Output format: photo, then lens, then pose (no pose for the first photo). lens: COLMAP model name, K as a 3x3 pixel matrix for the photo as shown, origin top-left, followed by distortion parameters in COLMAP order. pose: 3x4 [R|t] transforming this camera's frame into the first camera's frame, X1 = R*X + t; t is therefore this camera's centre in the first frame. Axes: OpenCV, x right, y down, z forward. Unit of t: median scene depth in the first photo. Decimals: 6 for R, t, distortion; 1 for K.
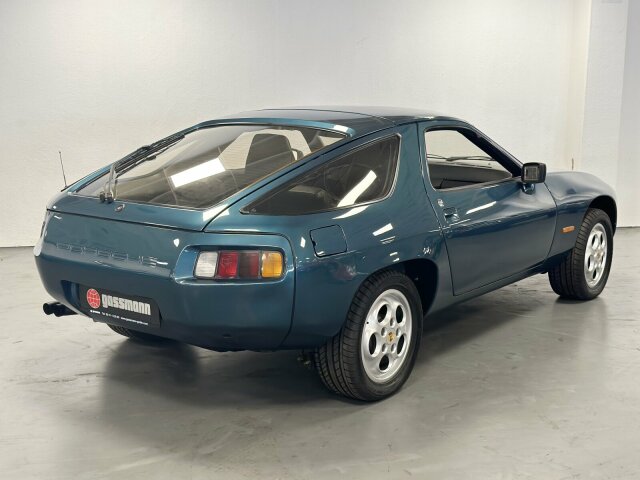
lens RADIAL K [[885.0, 0, 319.5], [0, 885.0, 242.3], [0, 0, 1]] dist [0.124431, 0.000000]
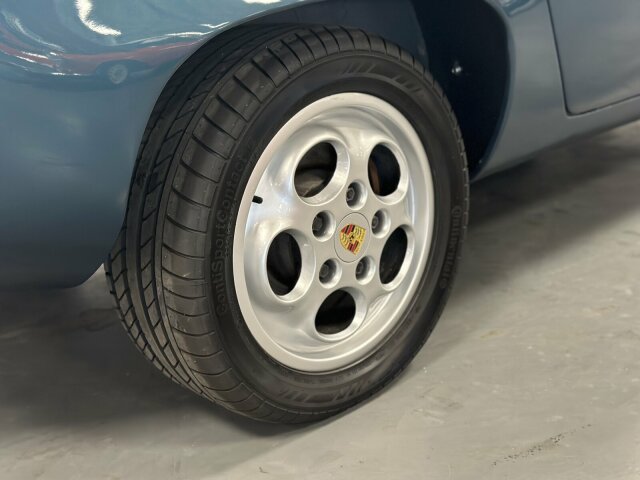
lens RADIAL K [[885.0, 0, 321.7], [0, 885.0, 242.2], [0, 0, 1]] dist [0.124431, 0.000000]
pose [[0.984403, -0.005217, -0.175850, 0.127333], [0.034149, 0.986216, 0.161903, 0.053473], [0.172582, -0.165382, 0.971012, 0.672537]]
